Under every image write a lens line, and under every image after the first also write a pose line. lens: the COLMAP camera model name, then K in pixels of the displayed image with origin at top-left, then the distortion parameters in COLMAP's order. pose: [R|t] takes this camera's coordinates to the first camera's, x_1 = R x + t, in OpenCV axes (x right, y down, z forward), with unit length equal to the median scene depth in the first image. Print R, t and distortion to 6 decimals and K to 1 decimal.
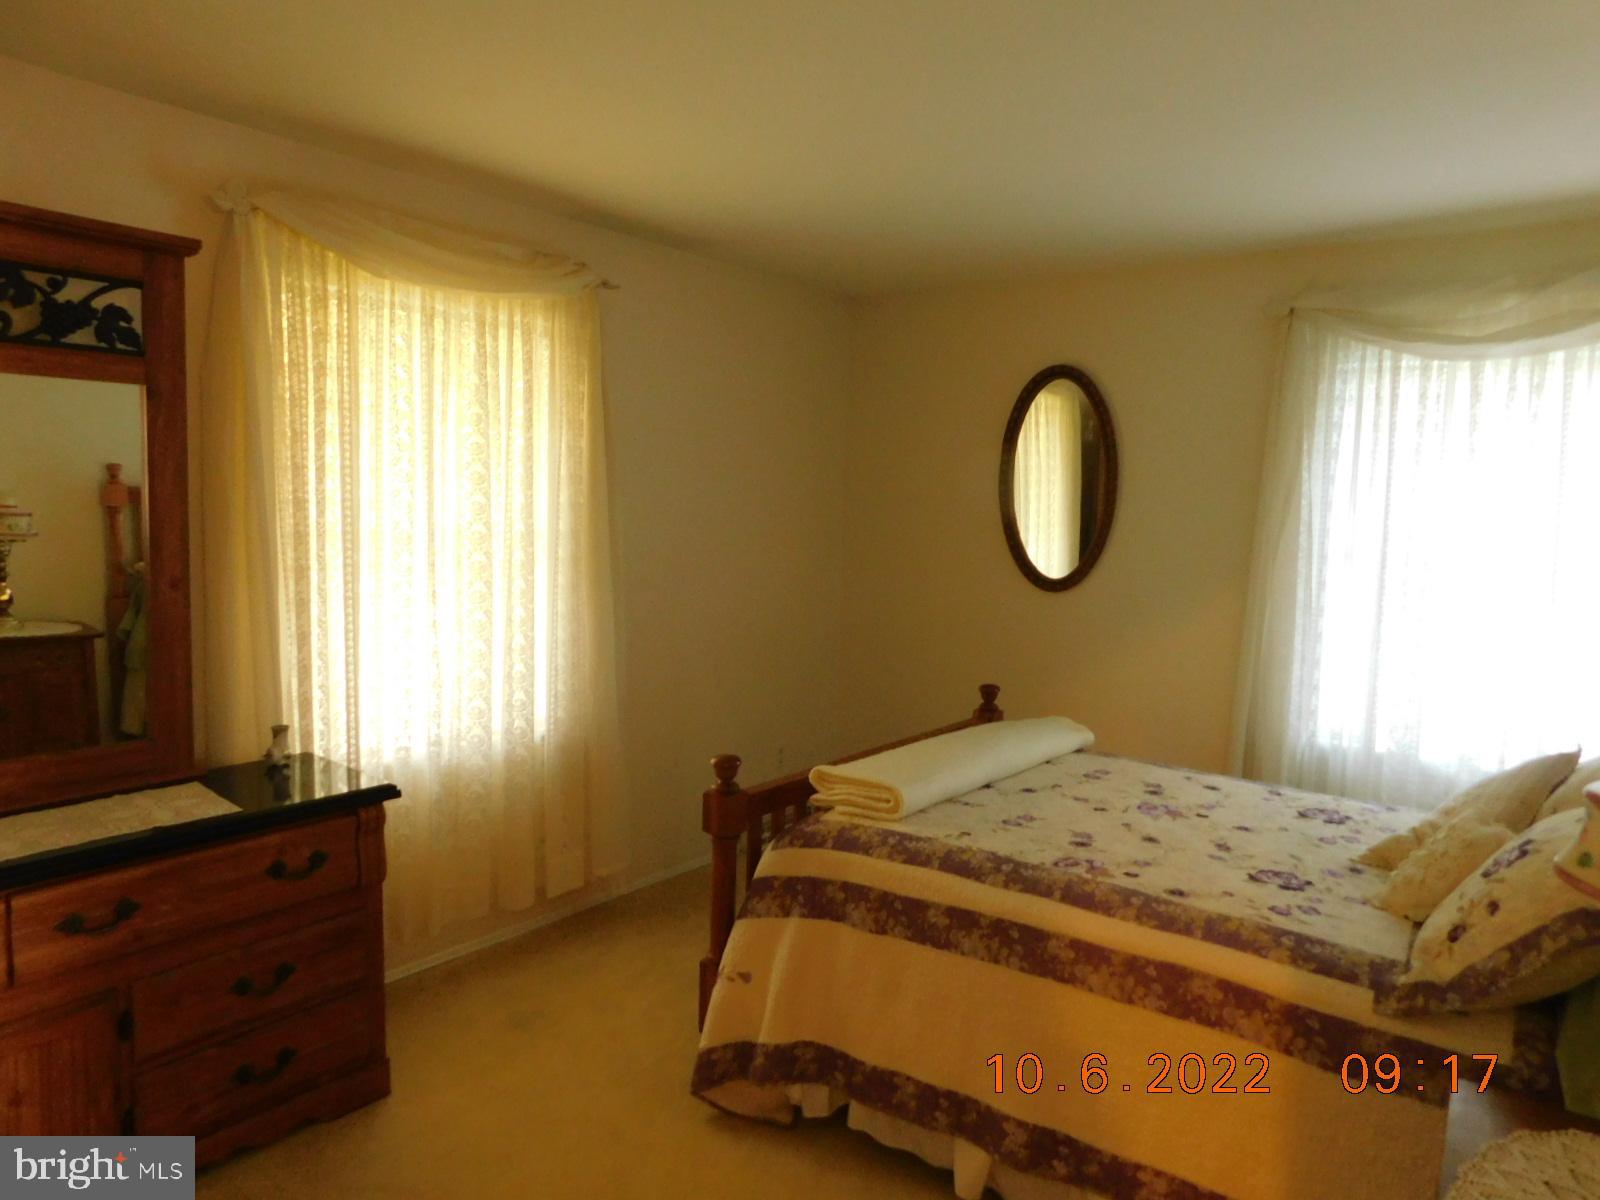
lens RADIAL K [[1049.1, 0, 810.8], [0, 1049.1, 596.5], [0, 0, 1]] dist [-0.064606, 0.045620]
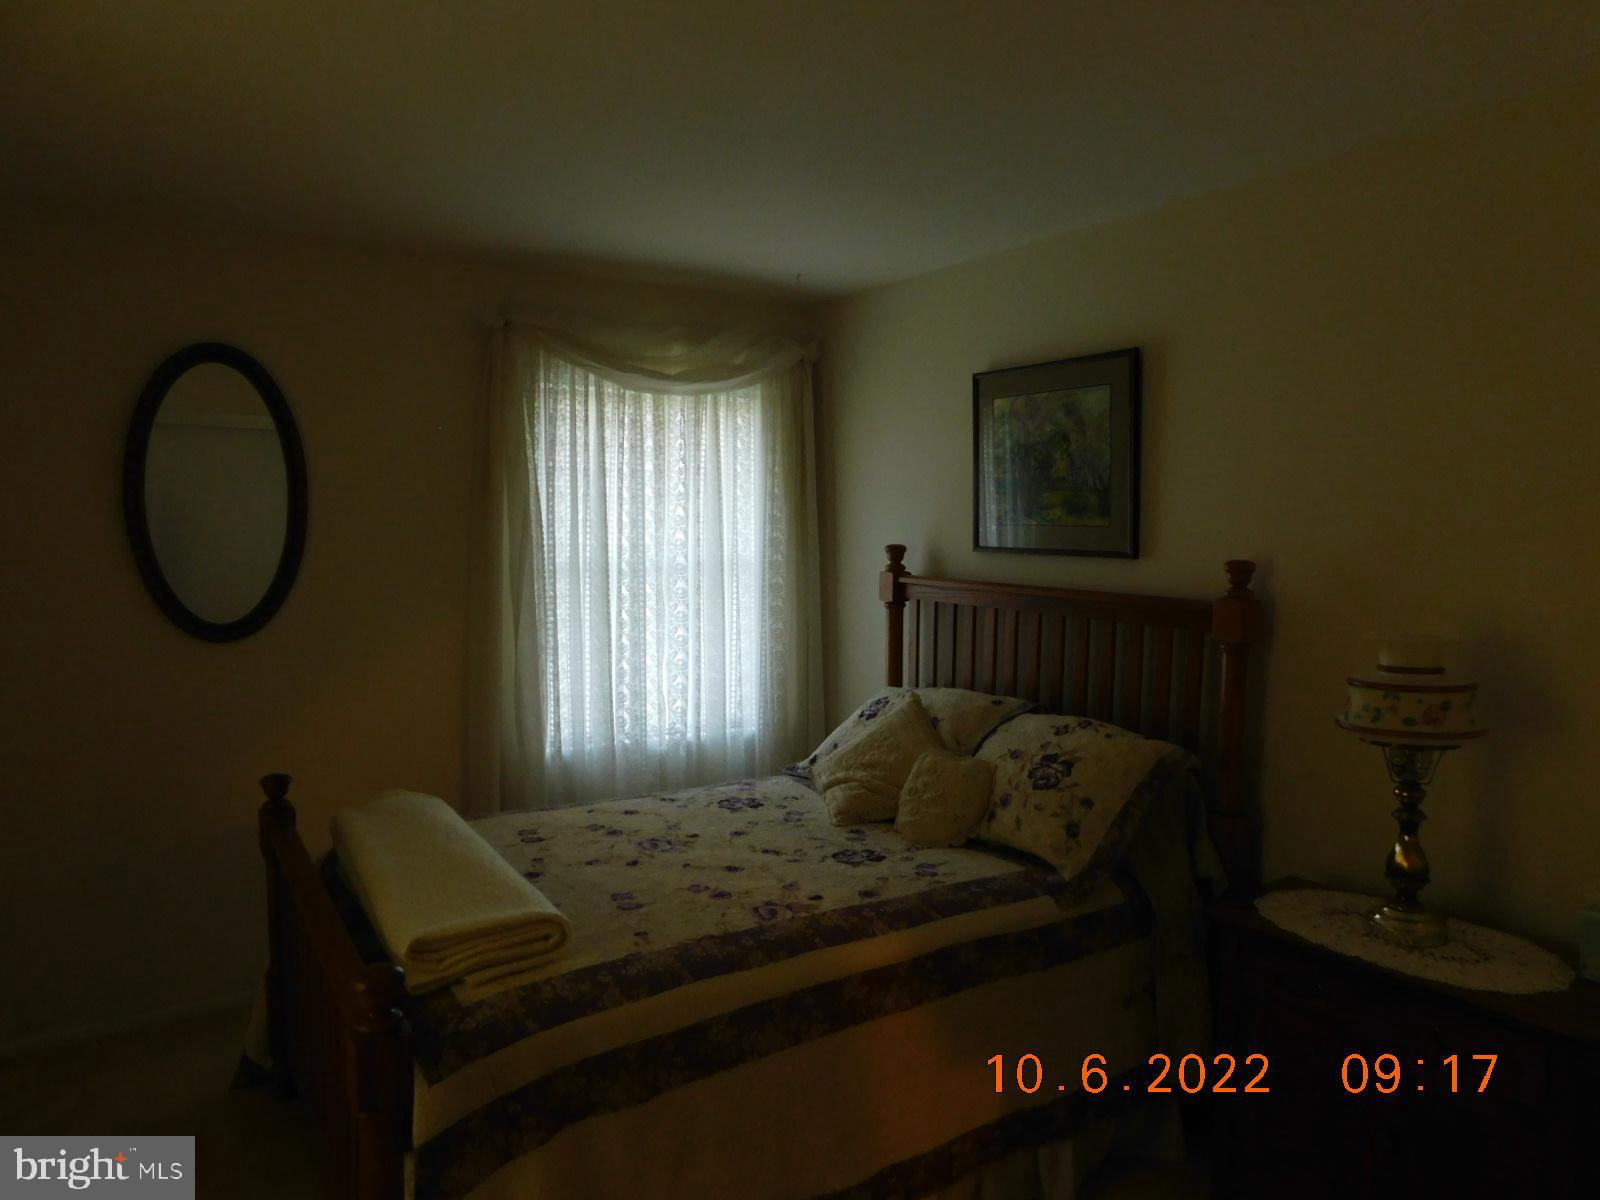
lens RADIAL K [[1049.1, 0, 806.8], [0, 1049.1, 604.0], [0, 0, 1]] dist [-0.064606, 0.045620]
pose [[0.335309, -0.089327, 0.937864, -0.517102], [0.092559, 0.993802, 0.061562, -0.062846], [-0.937550, 0.066166, 0.341499, 0.554561]]
